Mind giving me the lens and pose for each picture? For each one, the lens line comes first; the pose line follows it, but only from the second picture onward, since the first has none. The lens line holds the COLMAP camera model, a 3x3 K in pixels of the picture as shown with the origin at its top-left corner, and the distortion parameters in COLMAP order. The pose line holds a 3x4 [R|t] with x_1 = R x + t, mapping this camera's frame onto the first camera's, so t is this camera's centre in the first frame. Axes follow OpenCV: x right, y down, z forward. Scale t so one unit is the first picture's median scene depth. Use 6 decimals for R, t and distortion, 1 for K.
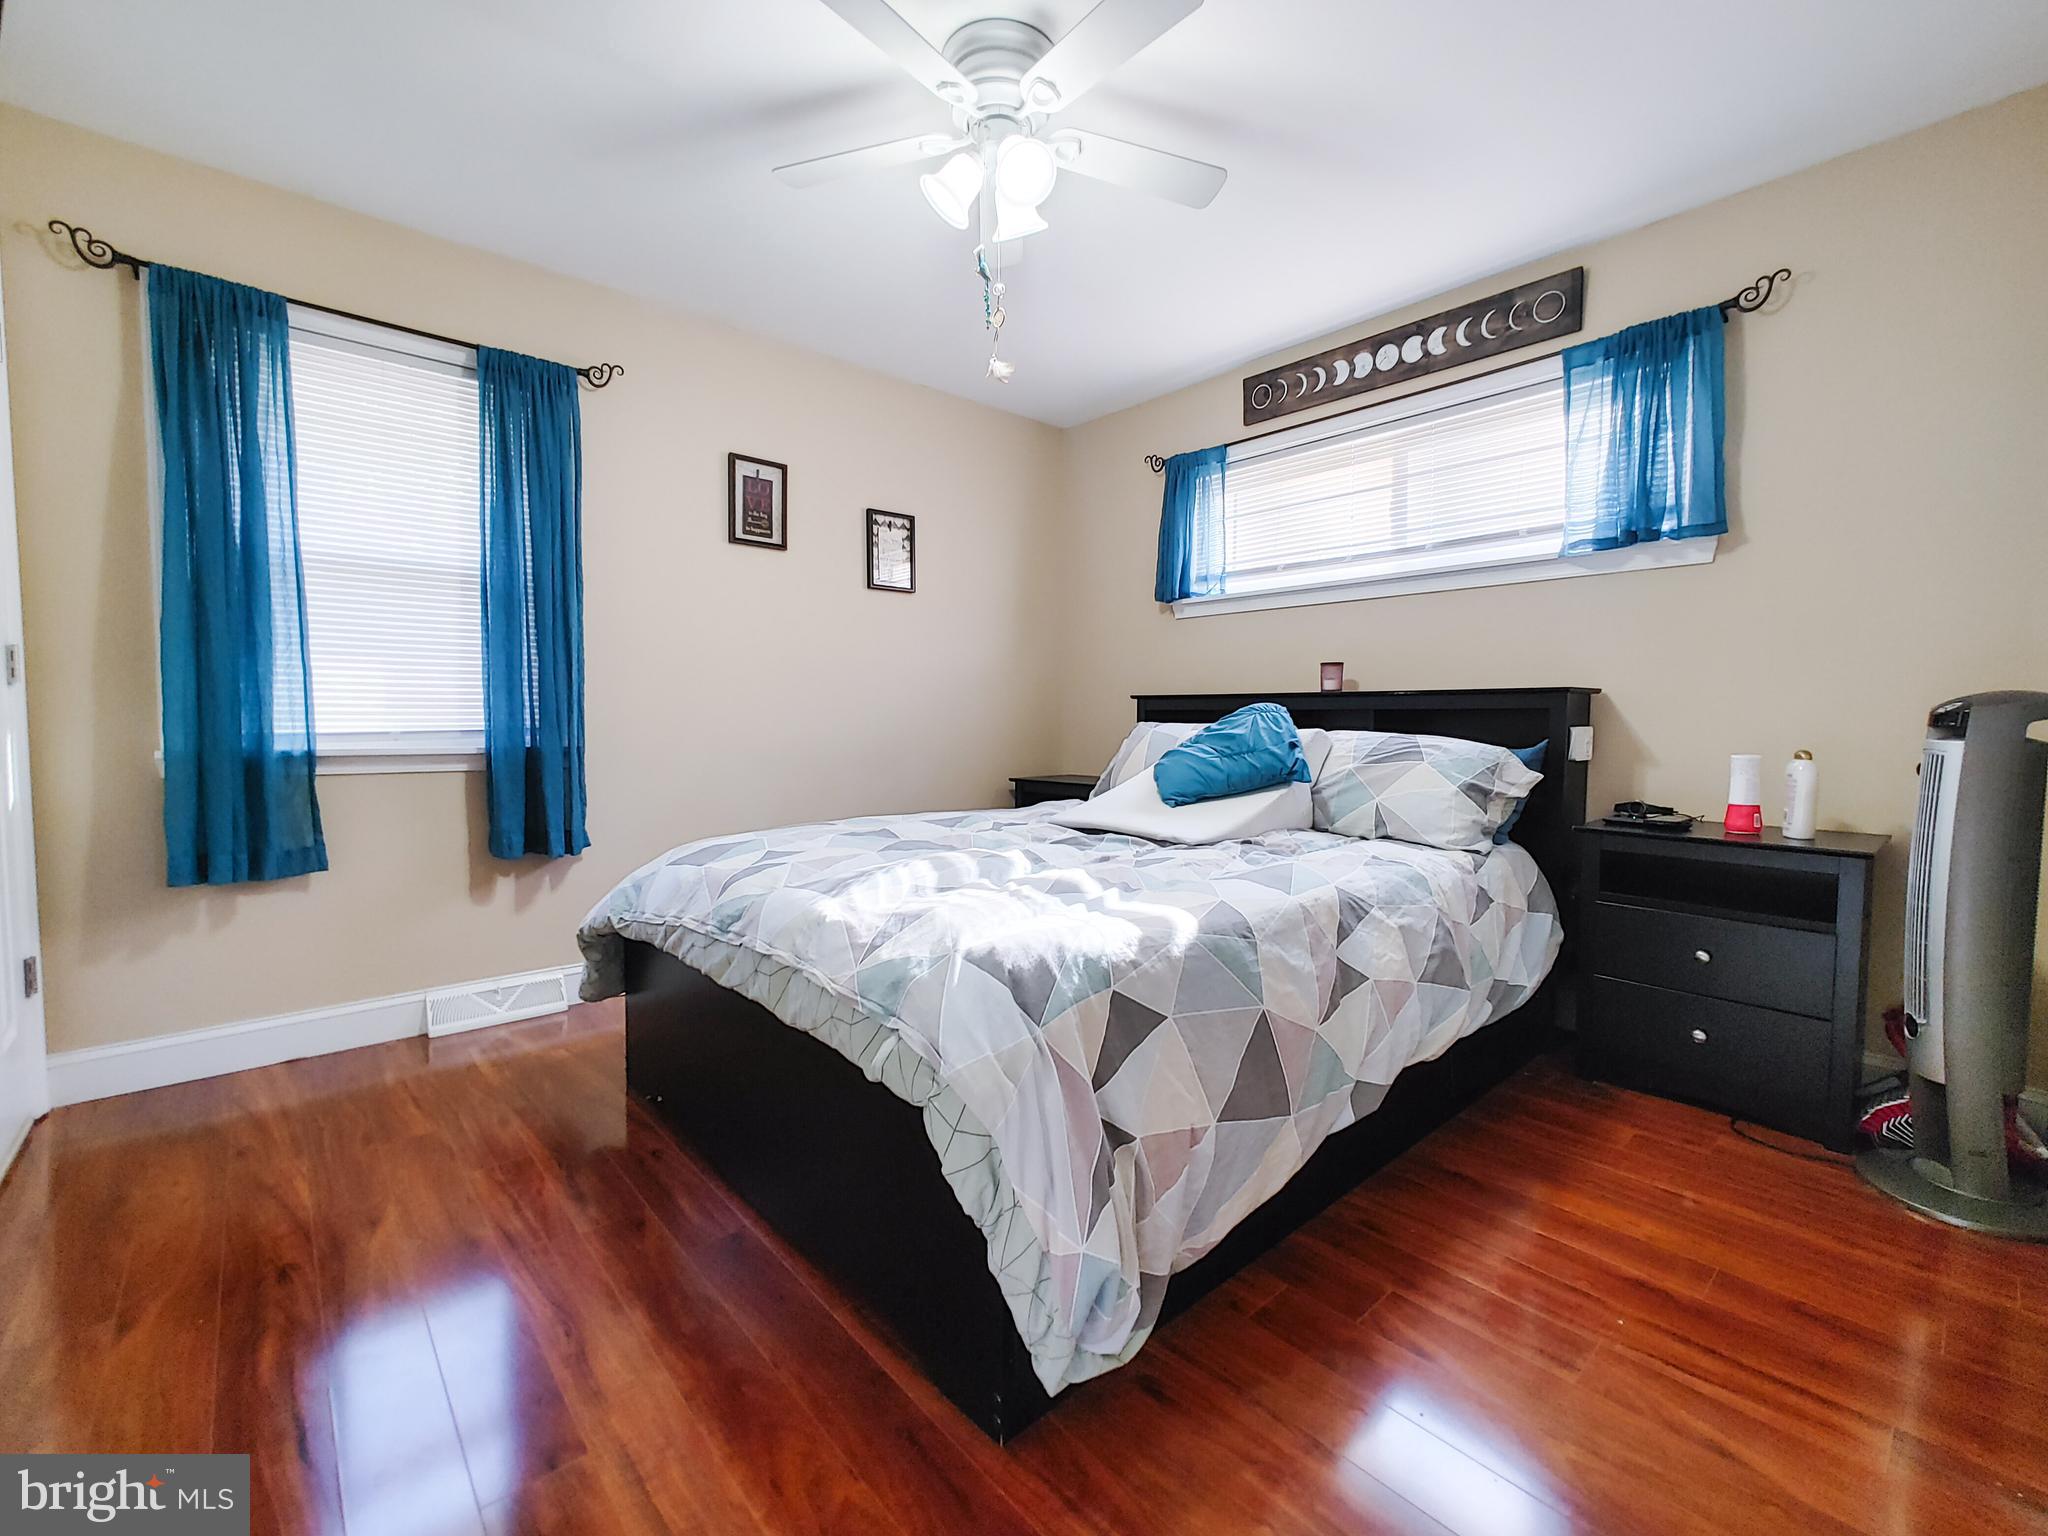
lens RADIAL K [[873.6, 0, 1028.1], [0, 873.6, 767.4], [0, 0, 1]] dist [-0.004440, 0.000238]
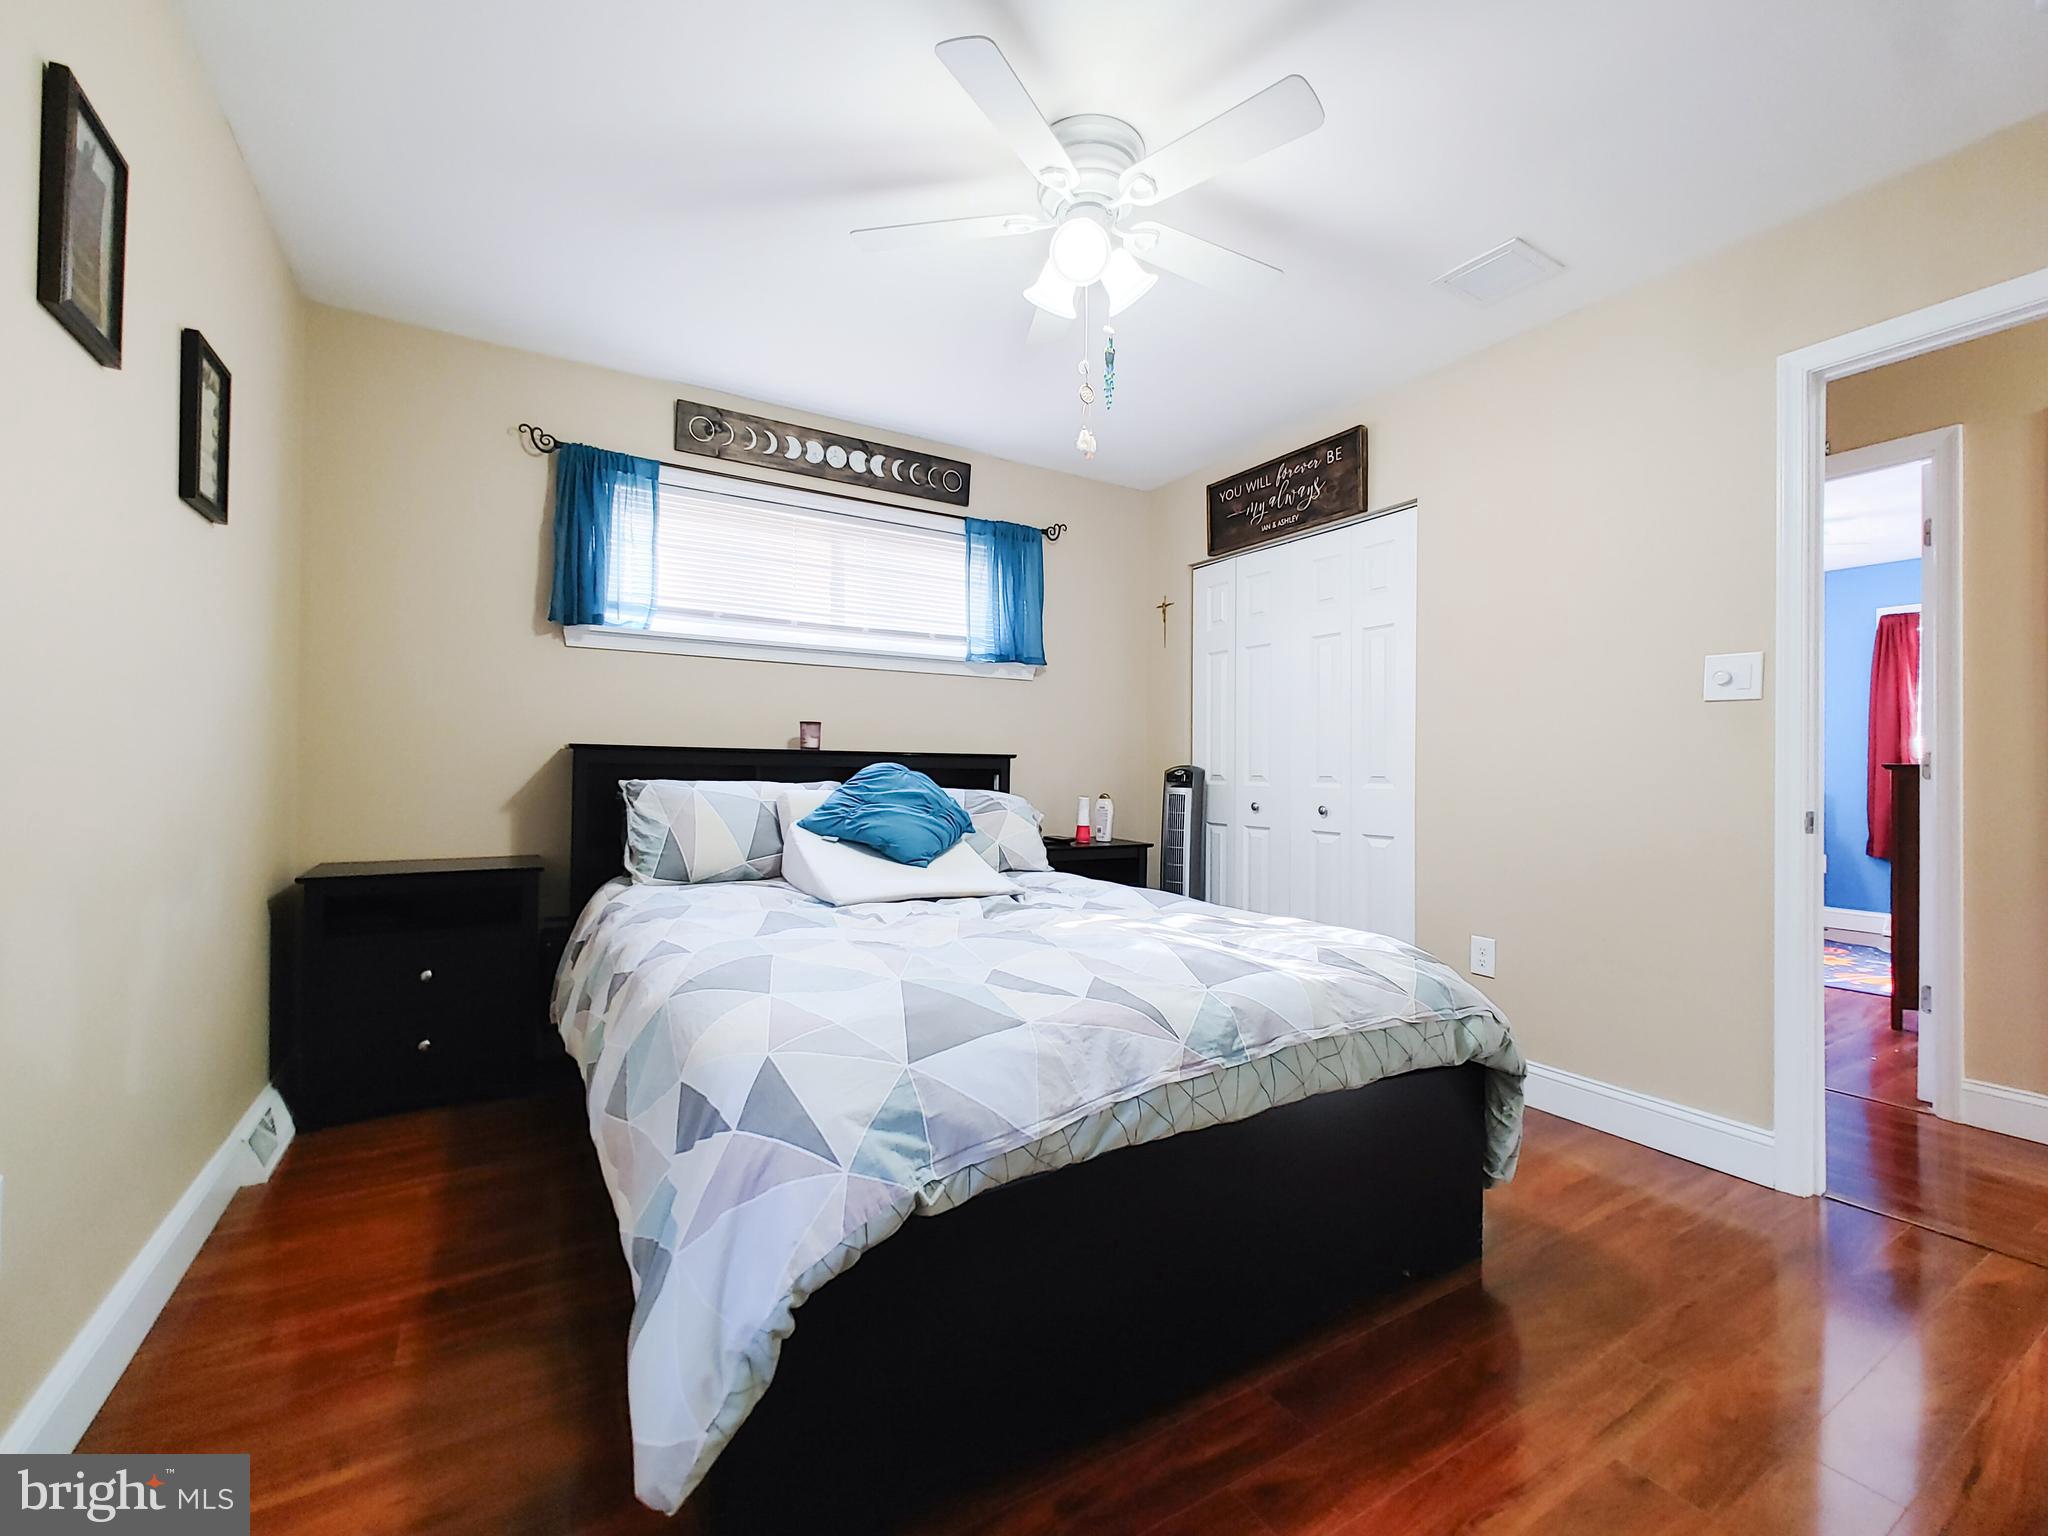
lens RADIAL K [[873.6, 0, 1030.4], [0, 873.6, 761.2], [0, 0, 1]] dist [-0.004440, 0.000238]
pose [[0.173484, 0.007493, 0.984808, -0.710952], [0.042496, 0.998983, -0.015087, -0.049701], [-0.983919, 0.044467, 0.172989, 0.615335]]
